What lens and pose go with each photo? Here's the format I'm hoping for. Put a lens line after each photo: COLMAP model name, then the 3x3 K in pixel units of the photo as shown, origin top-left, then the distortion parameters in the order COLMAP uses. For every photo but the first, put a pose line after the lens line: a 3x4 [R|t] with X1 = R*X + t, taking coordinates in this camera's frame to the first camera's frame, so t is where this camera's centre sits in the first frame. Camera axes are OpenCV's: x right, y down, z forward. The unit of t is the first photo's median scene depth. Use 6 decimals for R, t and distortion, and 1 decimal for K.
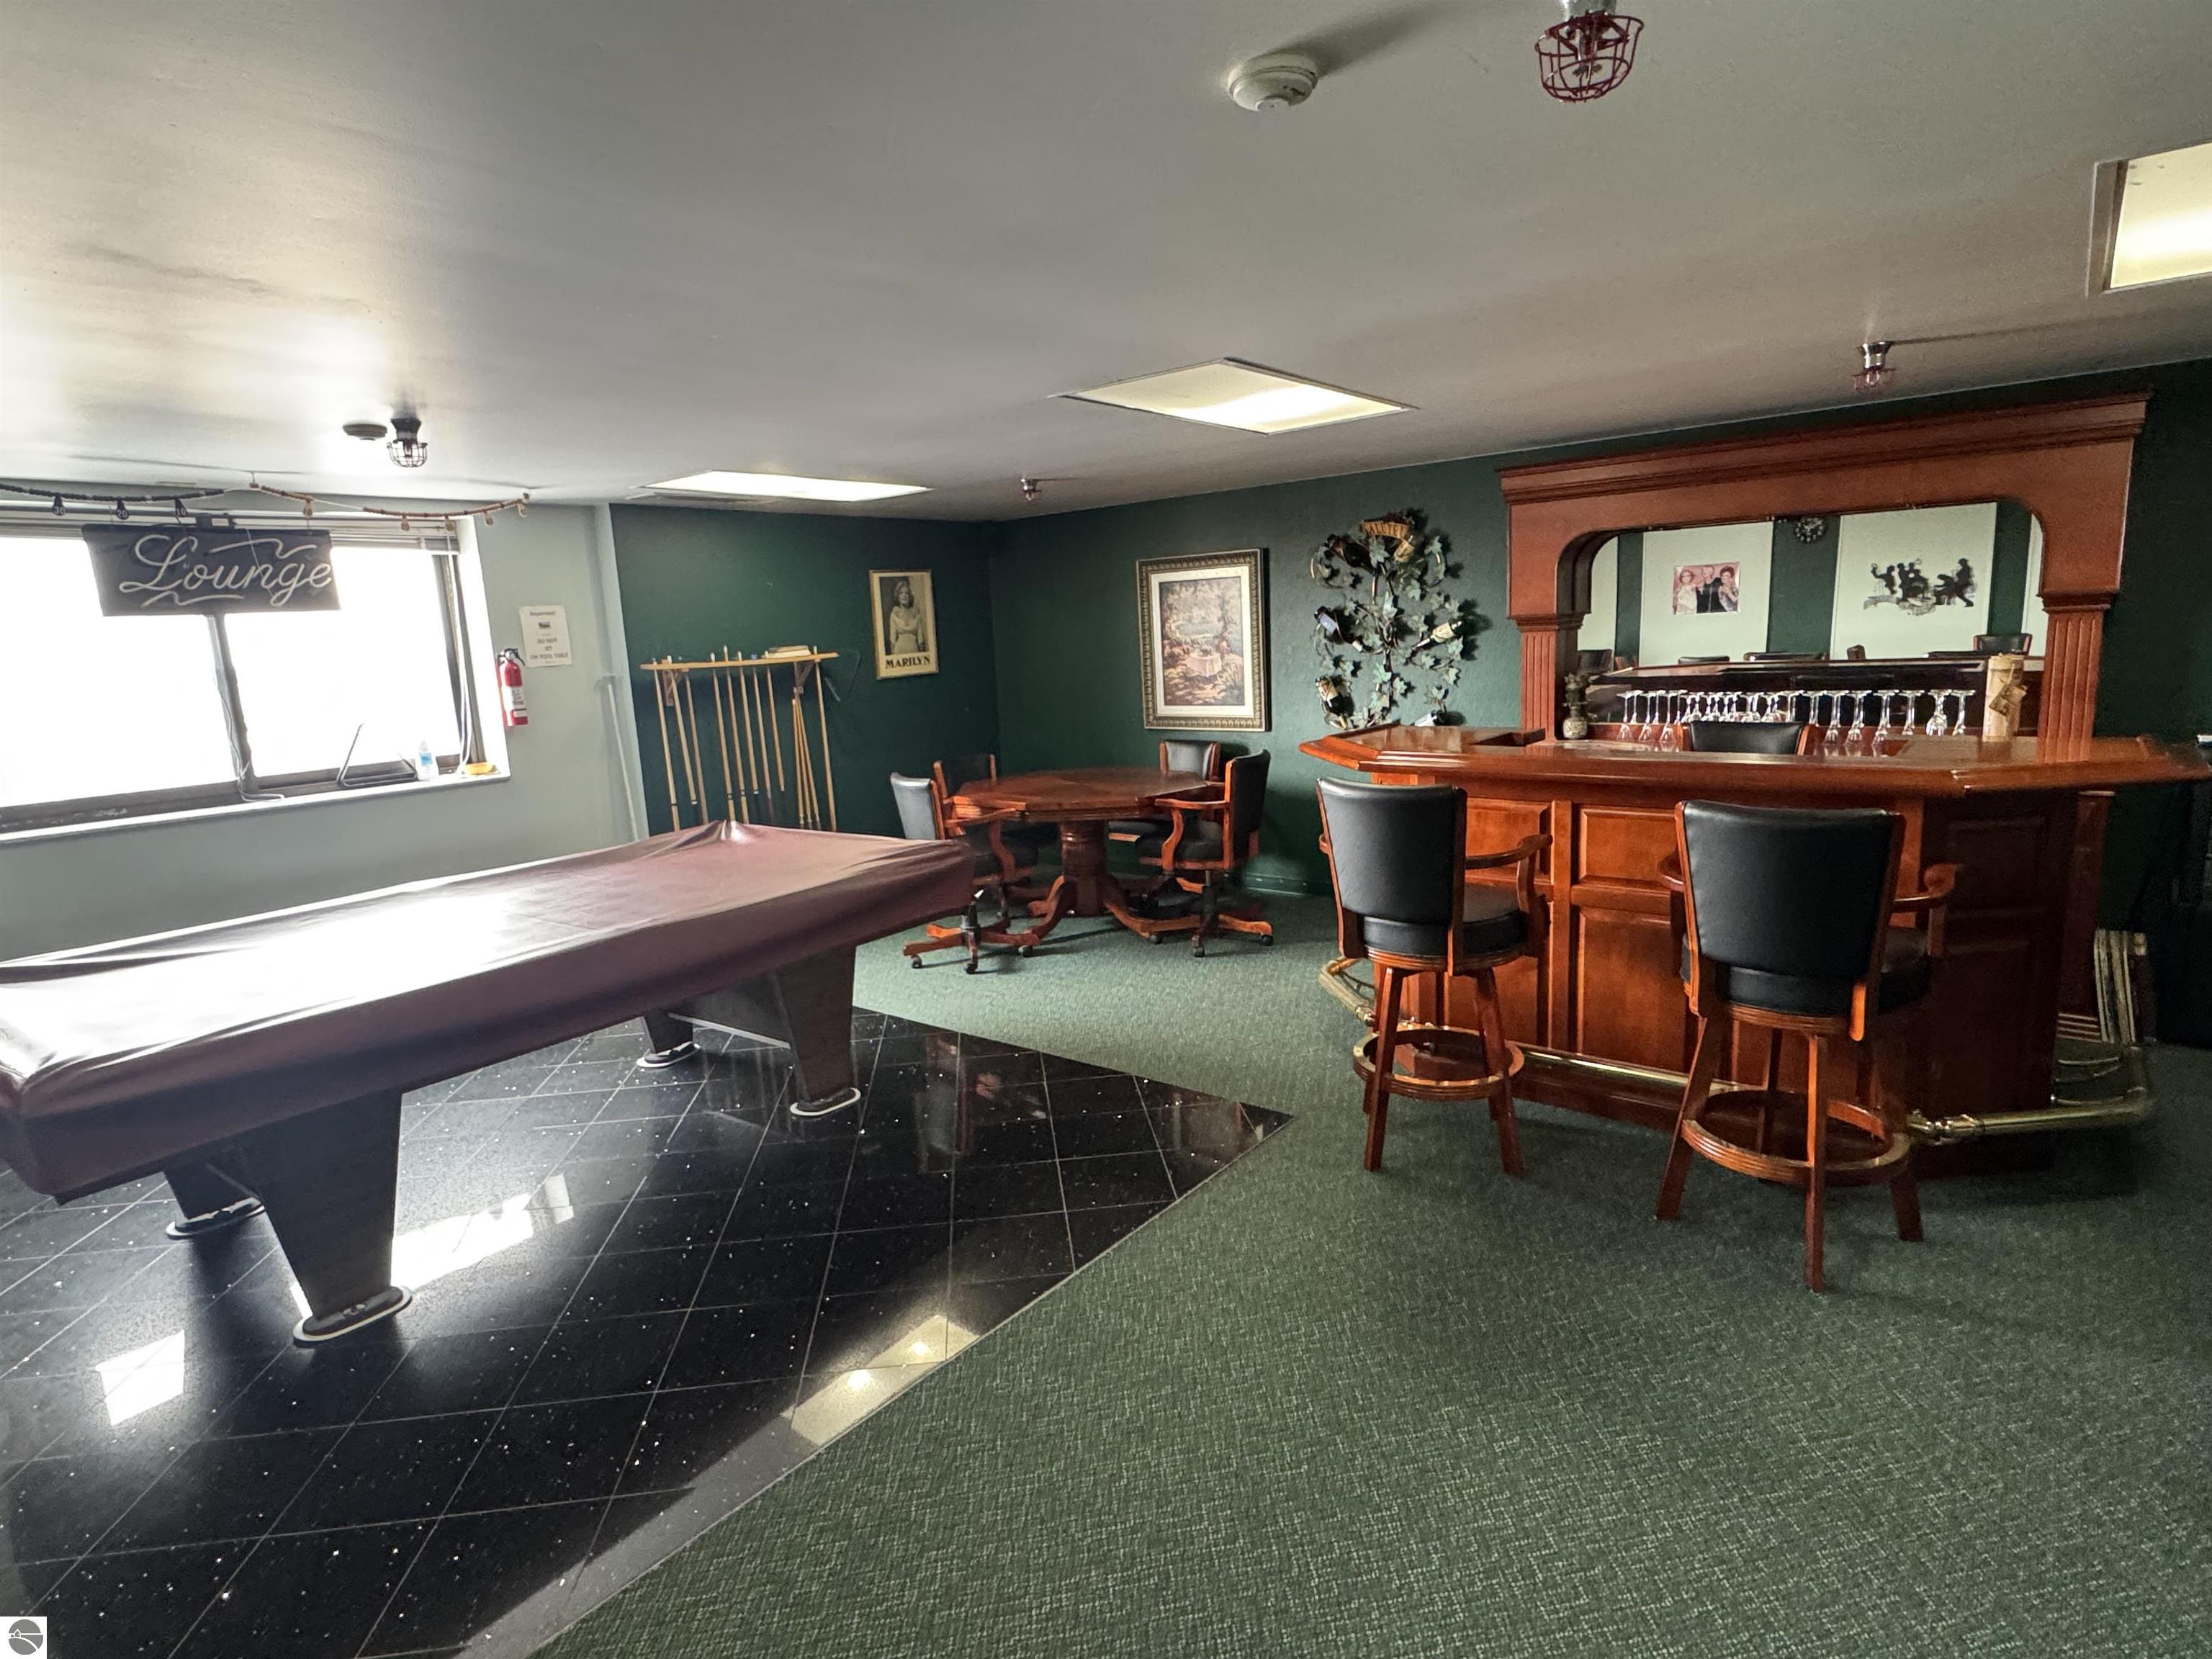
lens RADIAL K [[1161.4, 0, 1106.4], [0, 1161.4, 830.5], [0, 0, 1]] dist [-0.005822, -0.000306]
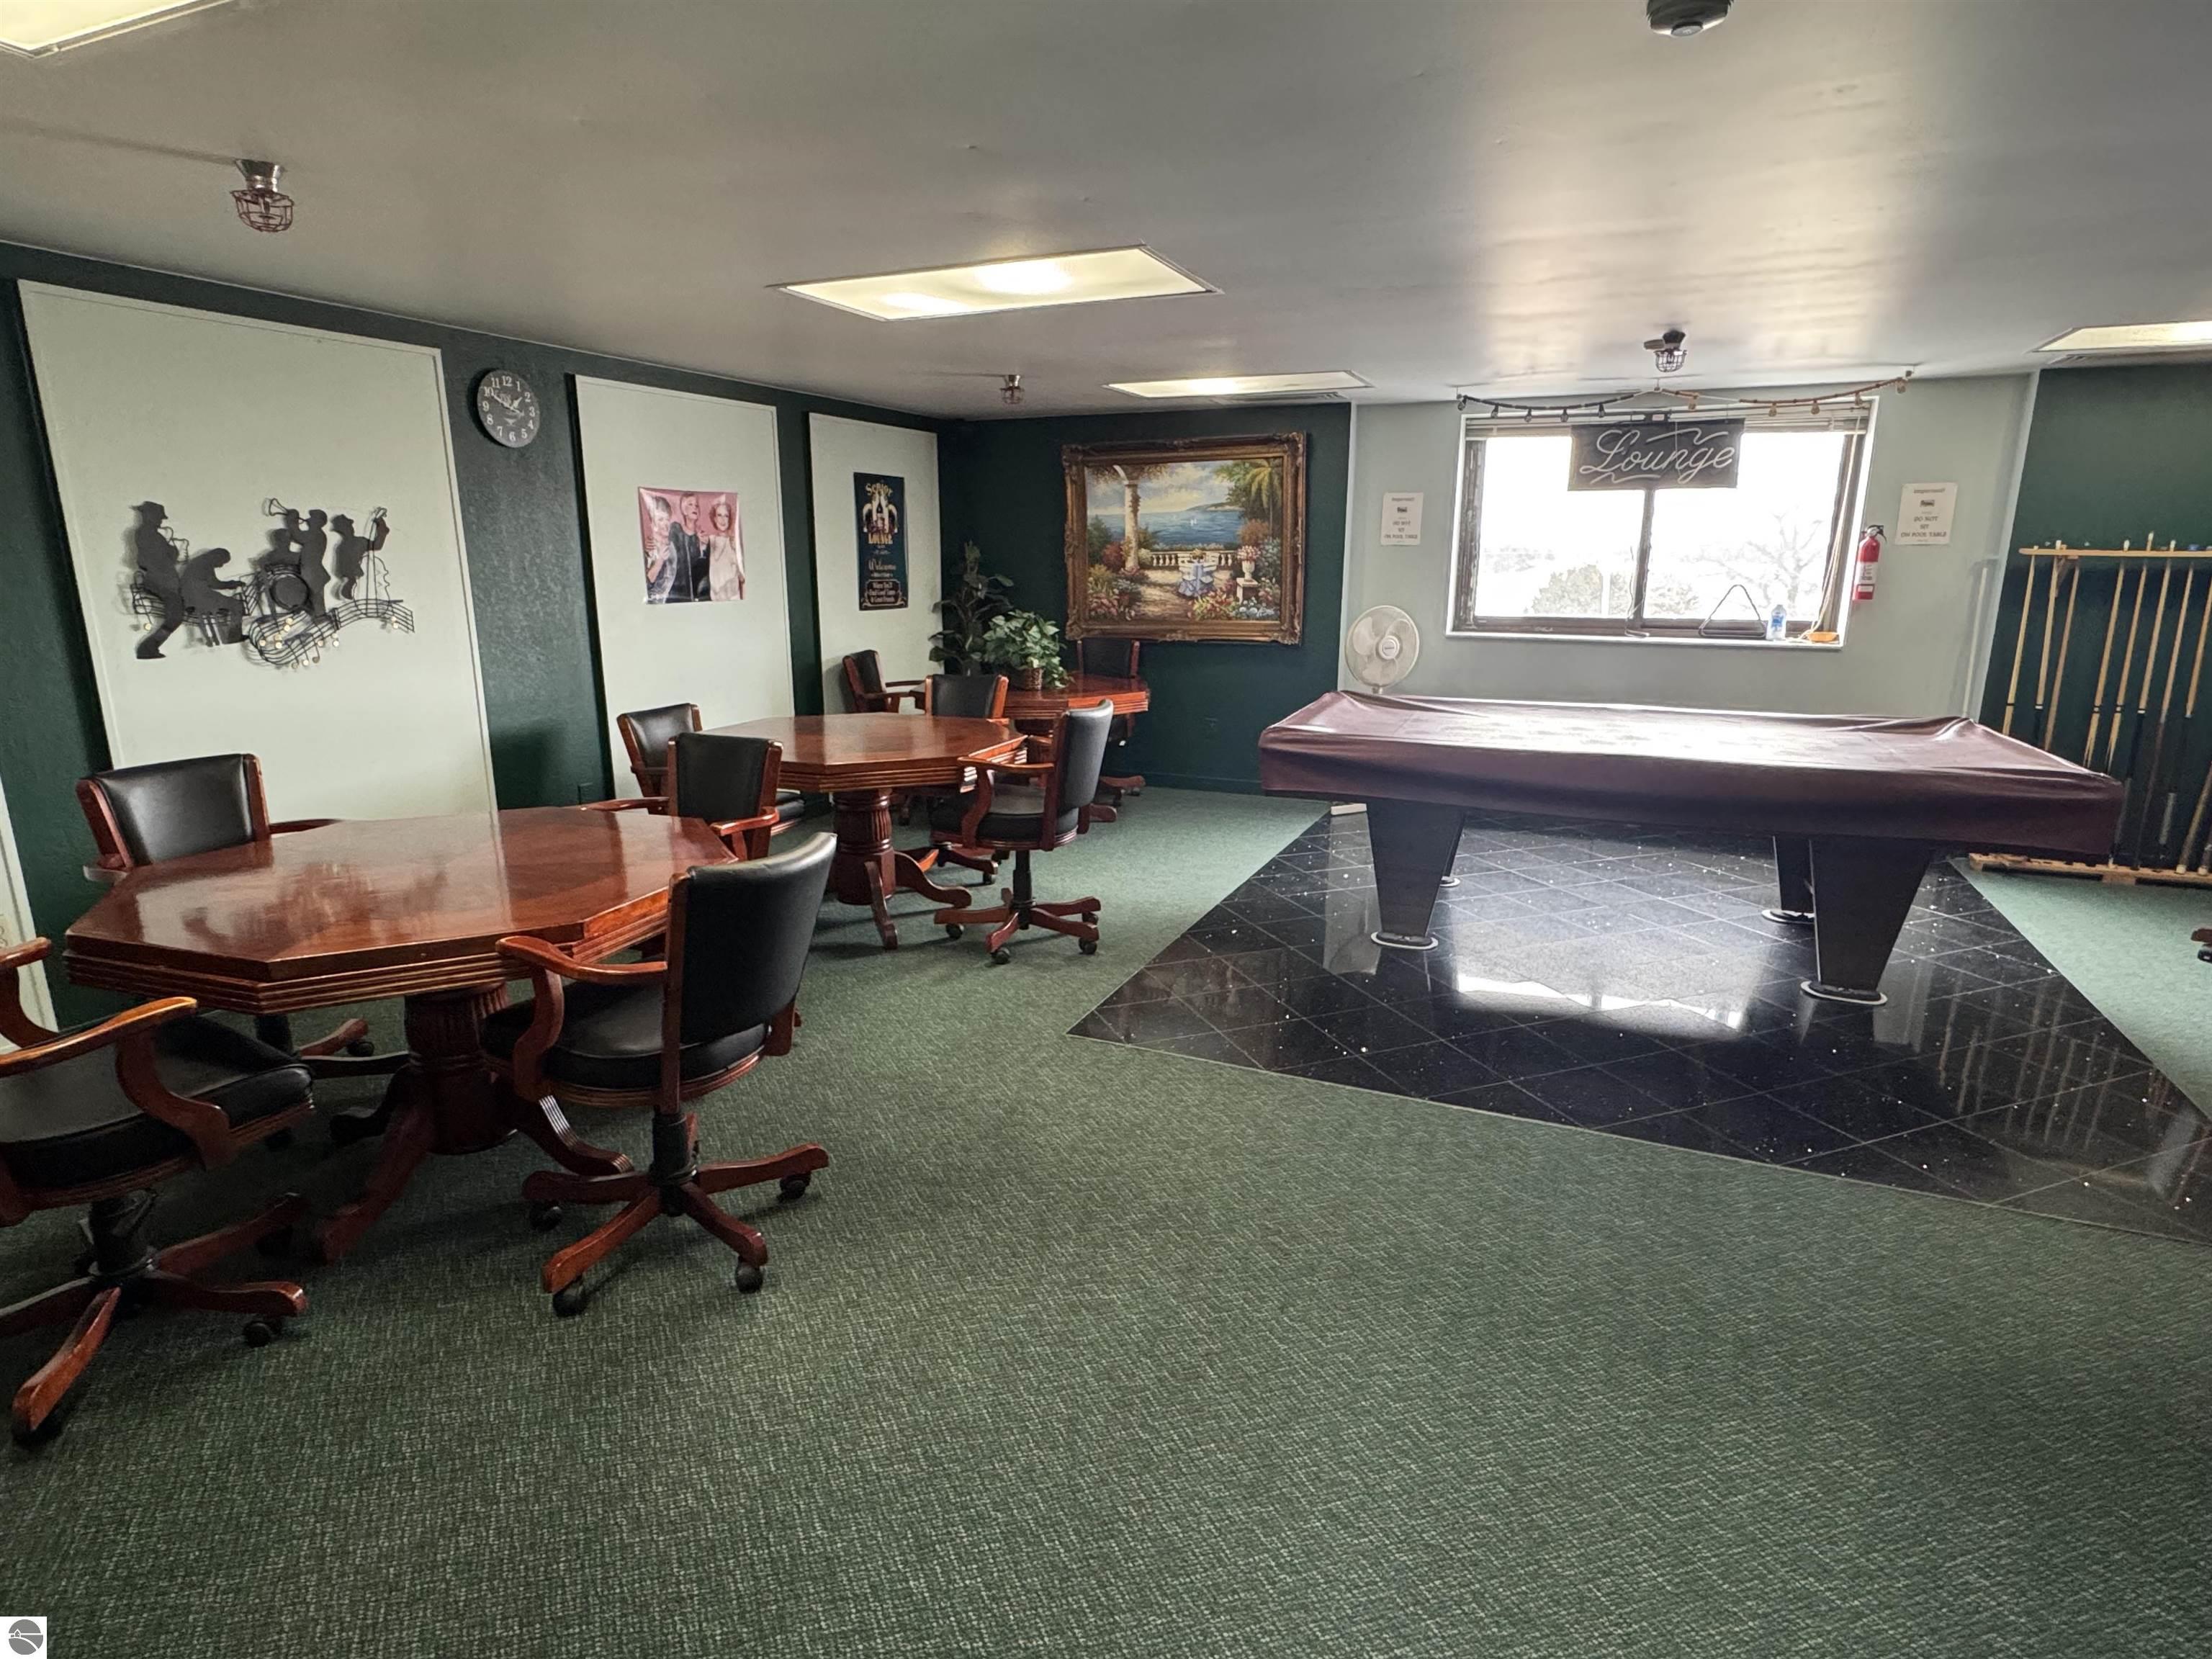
lens RADIAL K [[1161.4, 0, 1105.1], [0, 1161.4, 826.3], [0, 0, 1]] dist [-0.005822, -0.000306]
pose [[0.261676, 0.273000, -0.925741, 0.363206], [-0.179326, 0.956213, 0.231297, -0.015326], [0.948350, 0.105485, 0.299174, 0.062963]]
